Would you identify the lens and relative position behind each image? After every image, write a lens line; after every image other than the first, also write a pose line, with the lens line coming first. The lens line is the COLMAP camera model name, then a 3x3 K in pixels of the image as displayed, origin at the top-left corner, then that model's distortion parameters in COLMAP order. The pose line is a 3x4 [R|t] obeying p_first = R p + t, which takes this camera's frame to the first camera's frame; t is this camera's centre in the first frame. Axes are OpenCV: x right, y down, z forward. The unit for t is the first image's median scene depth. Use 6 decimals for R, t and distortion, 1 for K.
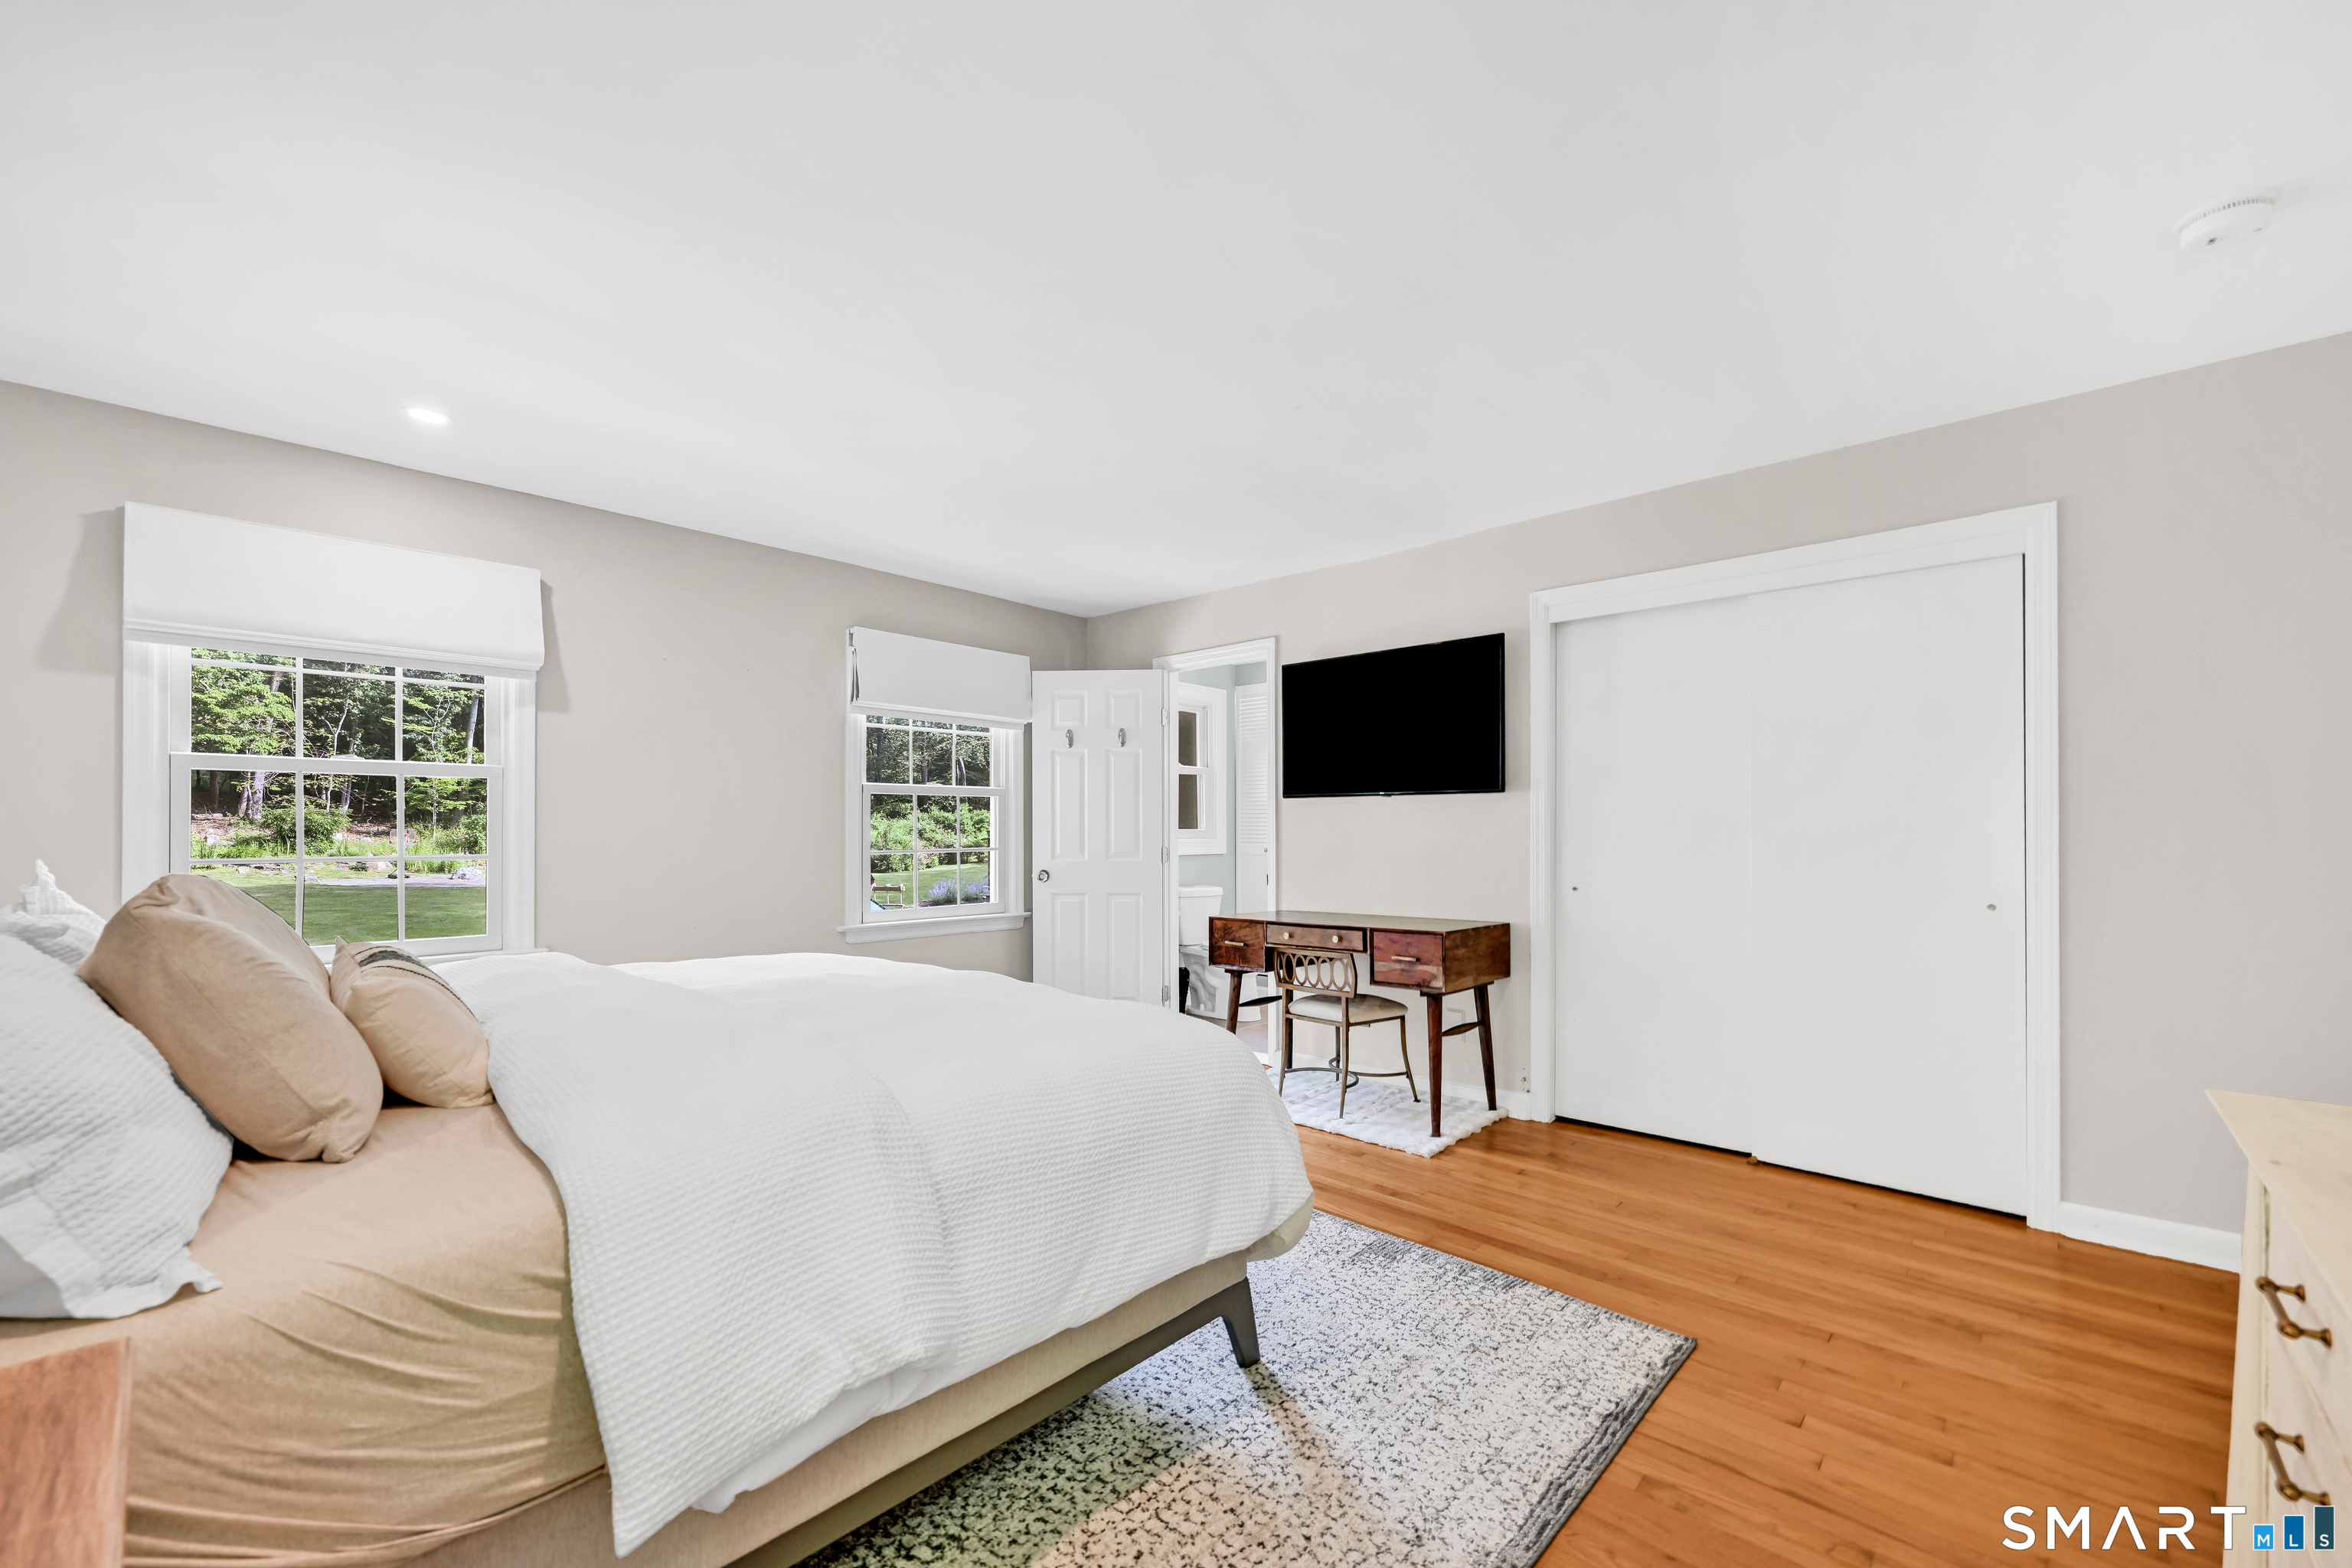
lens RADIAL K [[937.8, 0, 1209.2], [0, 937.8, 829.9], [0, 0, 1]] dist [-0.004184, 0.000180]
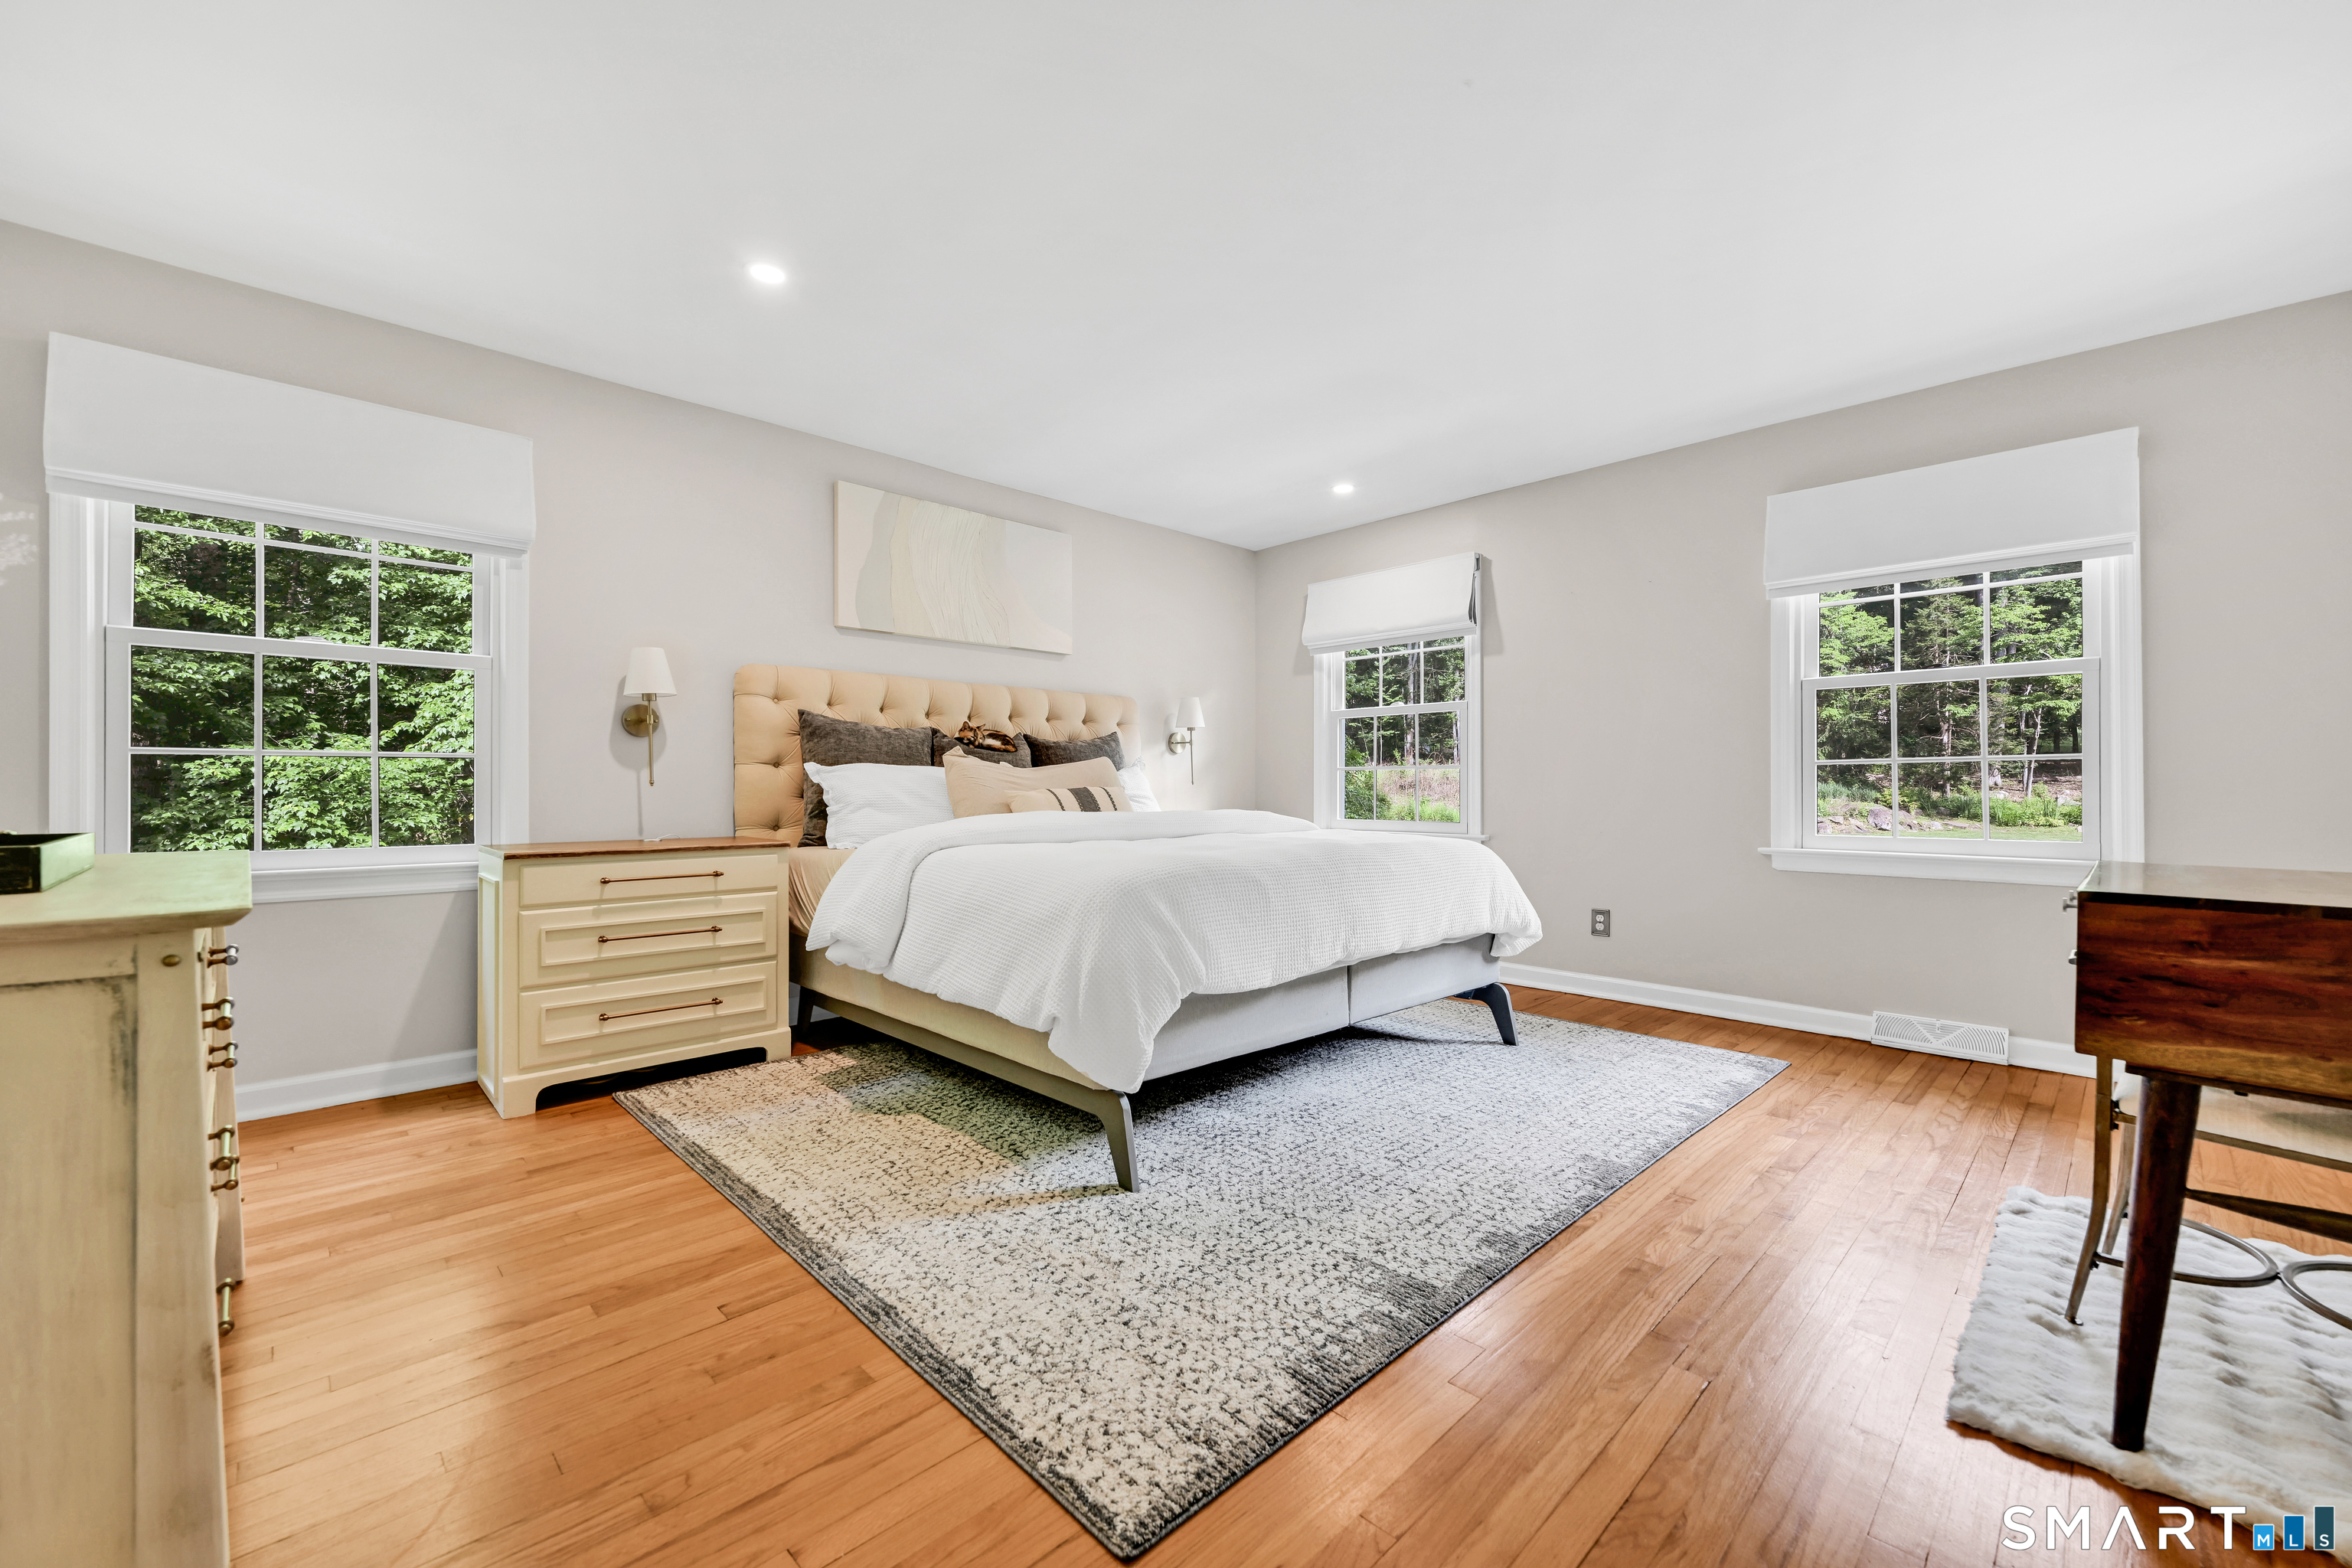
lens RADIAL K [[937.8, 0, 1177.4], [0, 937.8, 788.2], [0, 0, 1]] dist [-0.004184, 0.000180]
pose [[-0.064015, -0.006399, -0.997928, 1.274222], [-0.001564, 0.999979, -0.006312, 0.135090], [0.997948, 0.001157, -0.064024, 1.286543]]
